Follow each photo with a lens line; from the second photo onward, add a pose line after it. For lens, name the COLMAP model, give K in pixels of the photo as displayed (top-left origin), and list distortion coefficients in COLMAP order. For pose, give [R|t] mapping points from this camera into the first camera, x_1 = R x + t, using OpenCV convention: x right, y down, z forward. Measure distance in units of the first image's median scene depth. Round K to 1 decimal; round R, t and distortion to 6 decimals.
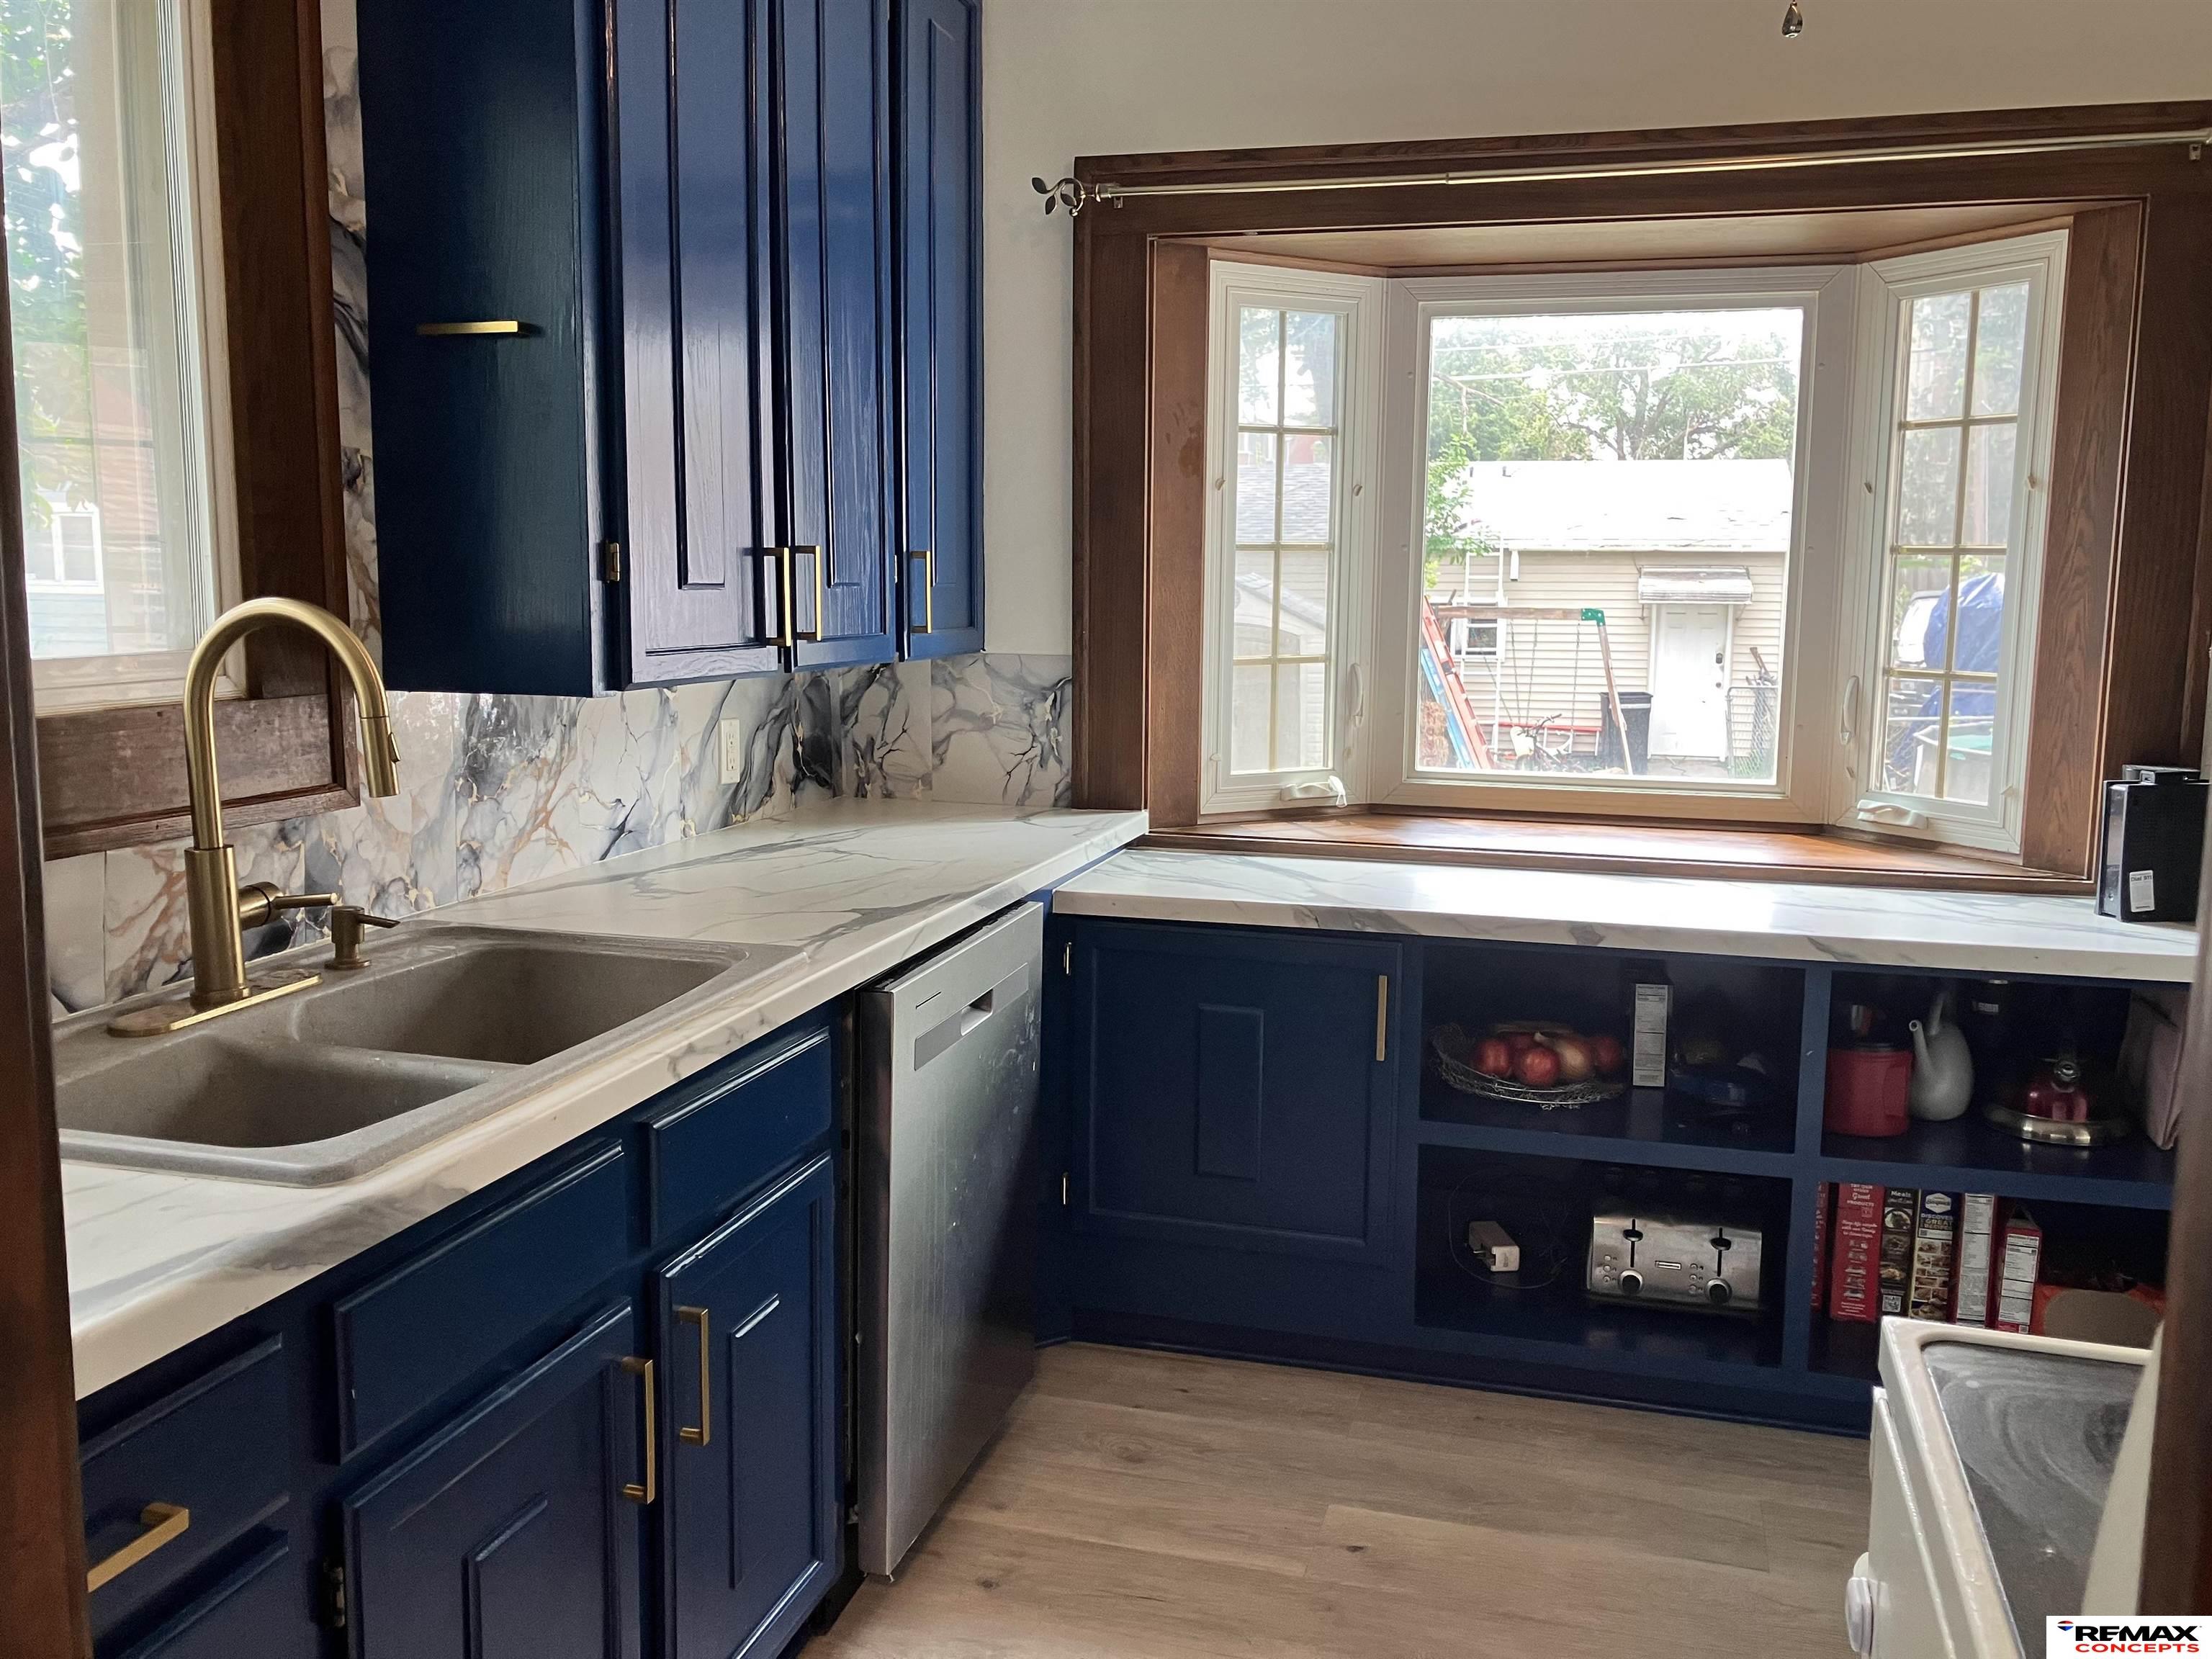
lens RADIAL K [[1821.8, 0, 1122.8], [0, 1821.8, 817.1], [0, 0, 1]] dist [0.033578, -0.075519]
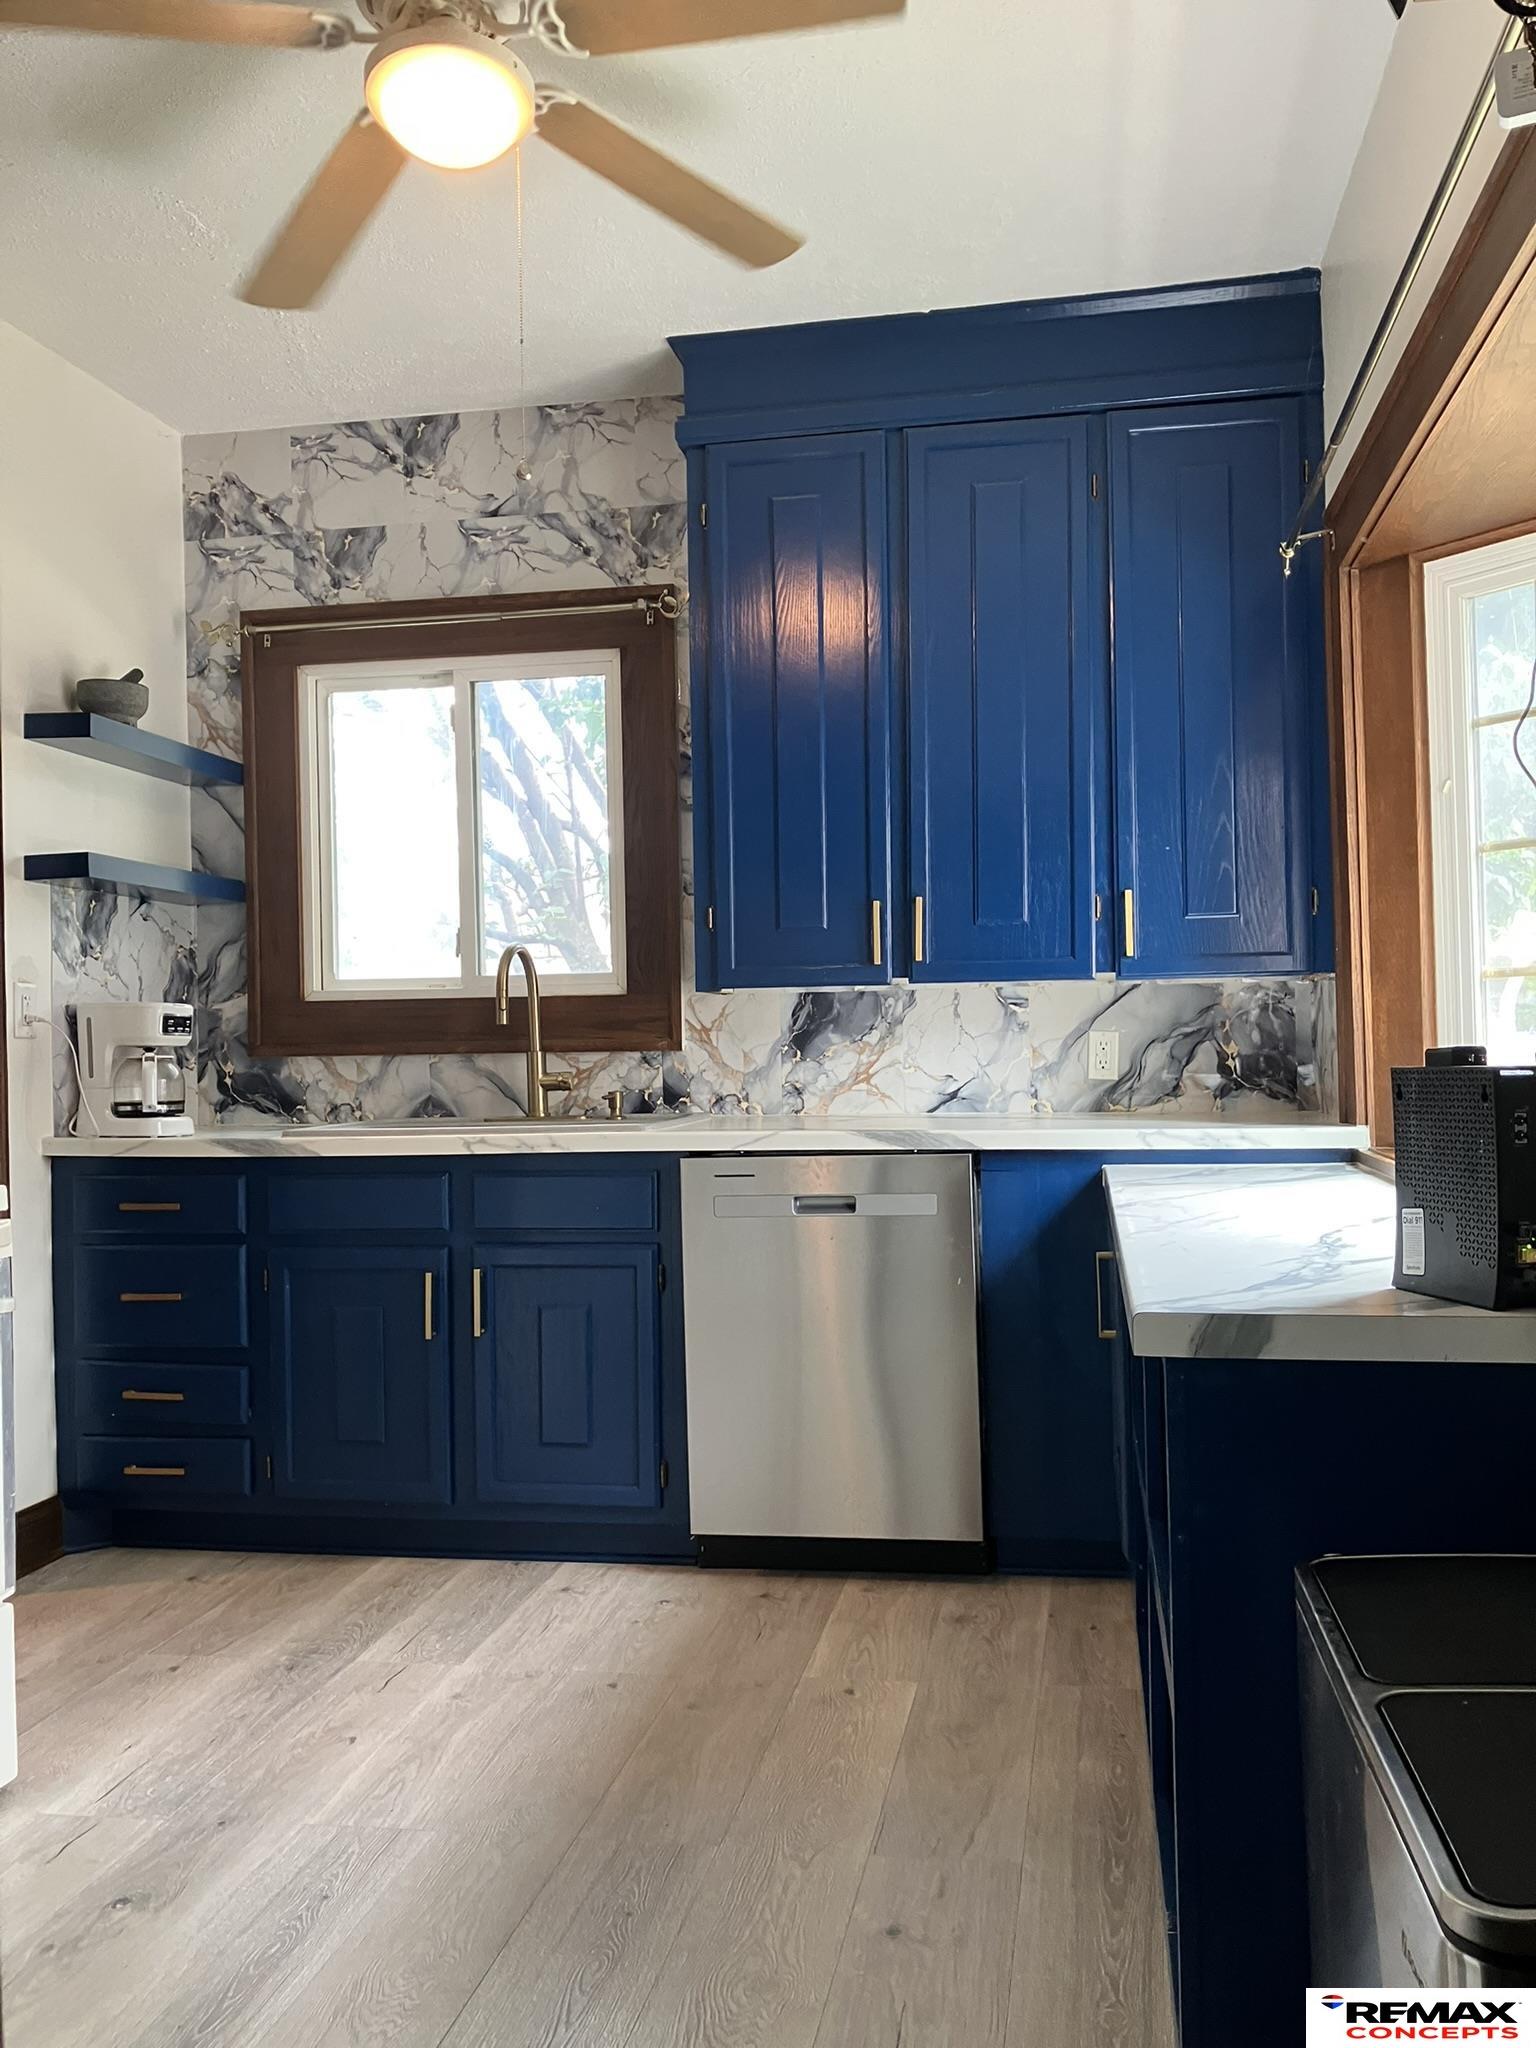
lens RADIAL K [[1686.7, 0, 764.7], [0, 1686.7, 1023.4], [0, 0, 1]] dist [0.033578, -0.075519]
pose [[0.091629, -0.016648, -0.995654, 1.235857], [-0.116611, 0.992801, -0.027332, 0.004162], [0.988942, 0.118609, 0.089028, 0.801115]]
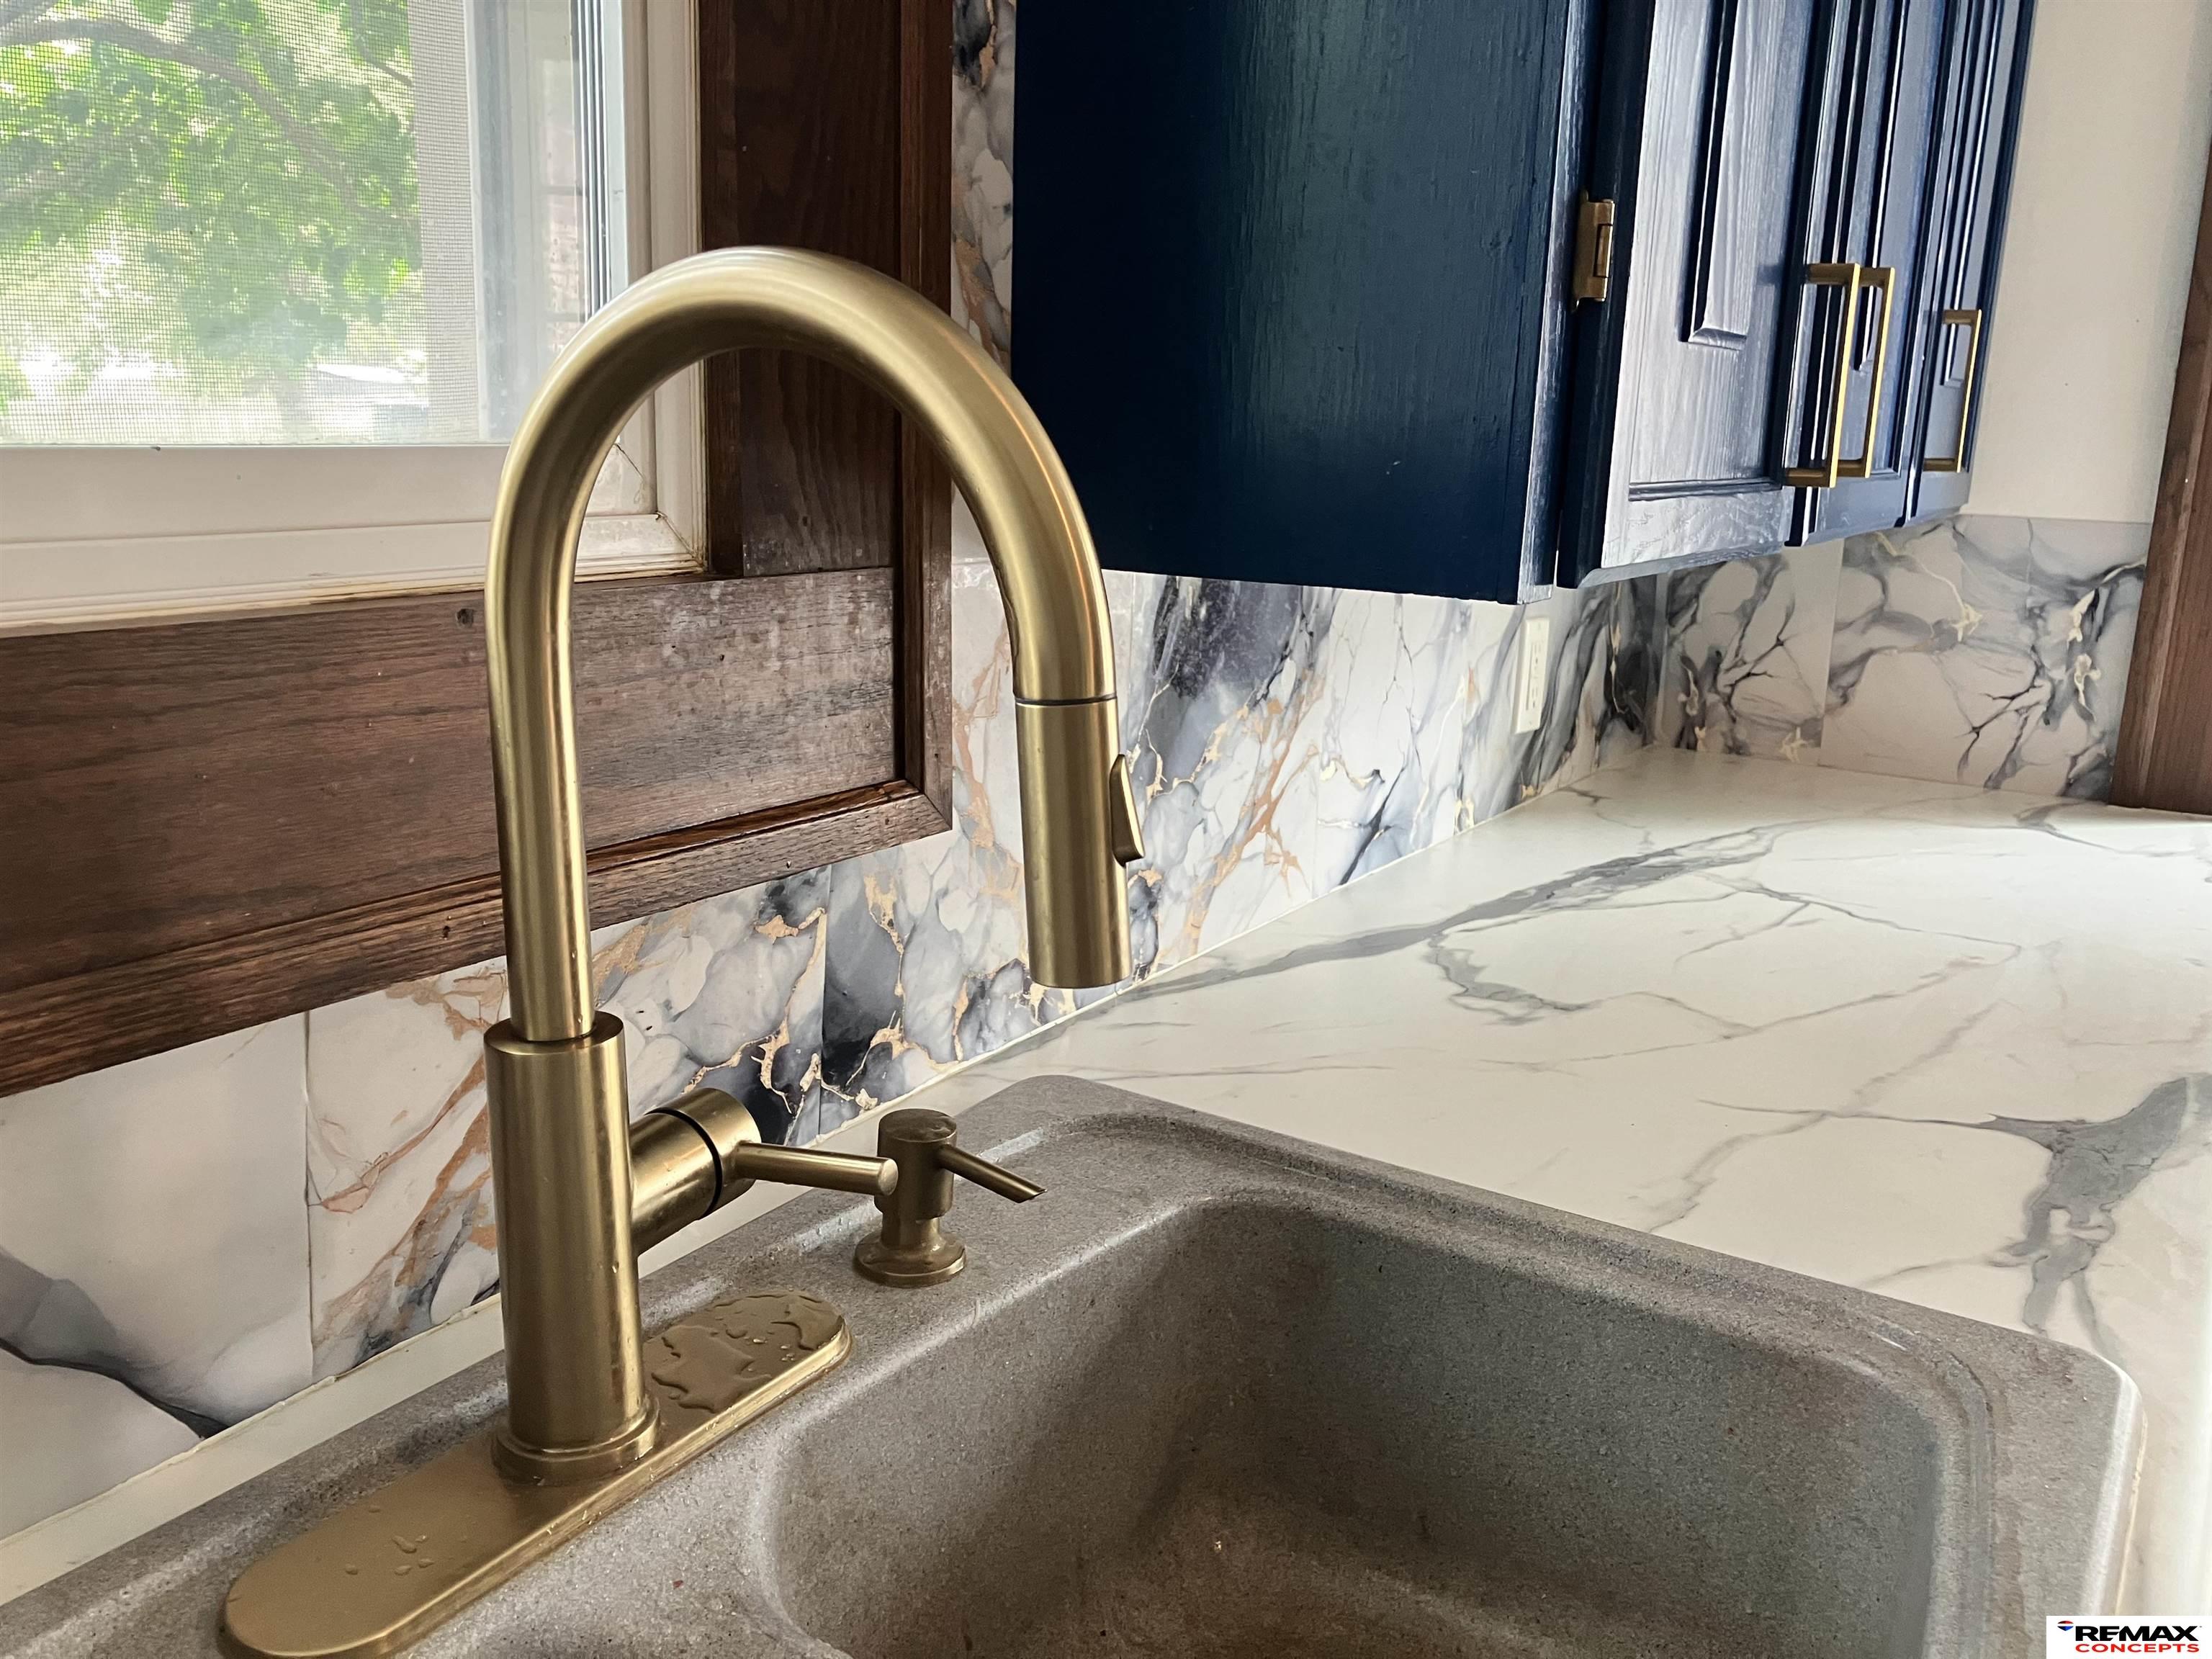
lens RADIAL K [[1821.8, 0, 1105.8], [0, 1821.8, 840.7], [0, 0, 1]] dist [0.033578, -0.075519]
pose [[0.958975, 0.083123, -0.271032, -0.229860], [-0.058094, 0.993379, 0.099112, -0.041875], [0.277476, -0.079300, 0.957454, 0.518615]]
